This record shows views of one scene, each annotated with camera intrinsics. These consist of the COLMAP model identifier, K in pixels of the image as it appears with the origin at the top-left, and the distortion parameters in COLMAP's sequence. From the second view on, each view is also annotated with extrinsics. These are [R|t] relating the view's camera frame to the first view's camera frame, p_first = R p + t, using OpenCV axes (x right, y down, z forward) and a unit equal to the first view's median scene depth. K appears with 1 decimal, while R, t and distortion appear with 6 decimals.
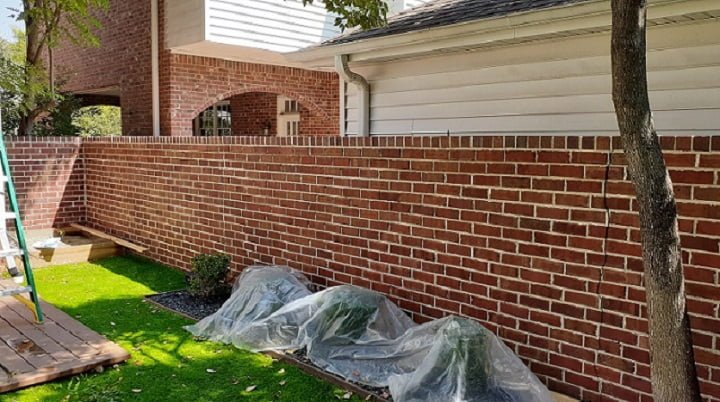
lens RADIAL K [[577.6, 0, 360.0], [0, 577.6, 201.0], [0, 0, 1]] dist [-0.003781, -0.002215]
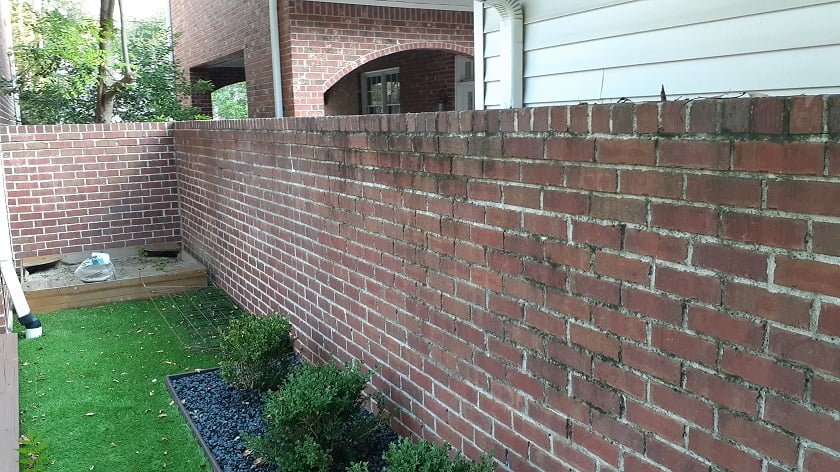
lens RADIAL K [[679.5, 0, 420.0], [0, 679.5, 236.0], [0, 0, 1]] dist [0.005066, 0.002394]
pose [[0.967093, 0.012466, -0.254118, 0.044744], [0.005178, 0.997628, 0.068643, -0.021220], [0.254370, -0.067700, 0.964734, 0.202174]]
